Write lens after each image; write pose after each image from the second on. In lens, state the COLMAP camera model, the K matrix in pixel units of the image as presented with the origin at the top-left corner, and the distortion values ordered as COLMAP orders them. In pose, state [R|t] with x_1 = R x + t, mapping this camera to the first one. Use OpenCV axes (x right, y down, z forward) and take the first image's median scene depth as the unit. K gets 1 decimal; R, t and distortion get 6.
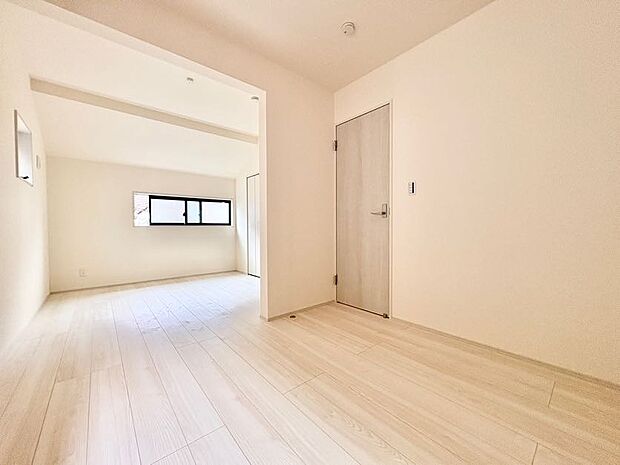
lens RADIAL K [[248.0, 0, 309.5], [0, 248.0, 231.5], [0, 0, 1]] dist [0.003406, 0.000141]
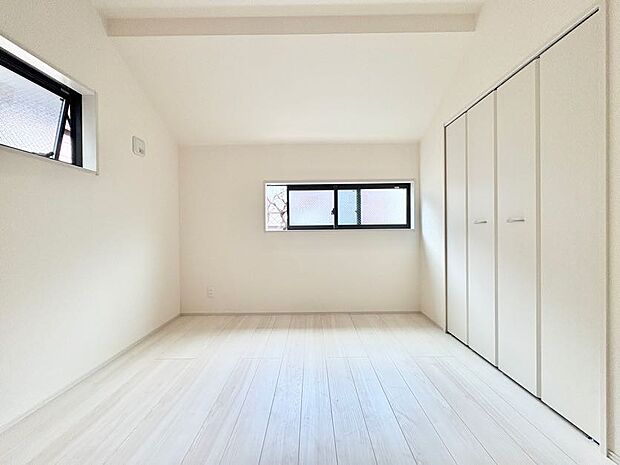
lens RADIAL K [[248.0, 0, 310.1], [0, 248.0, 230.4], [0, 0, 1]] dist [0.003406, 0.000141]
pose [[0.753878, -0.008112, -0.656965, -0.134090], [-0.002064, 0.999890, -0.014715, -0.011486], [0.657012, 0.012449, 0.753778, 0.477457]]
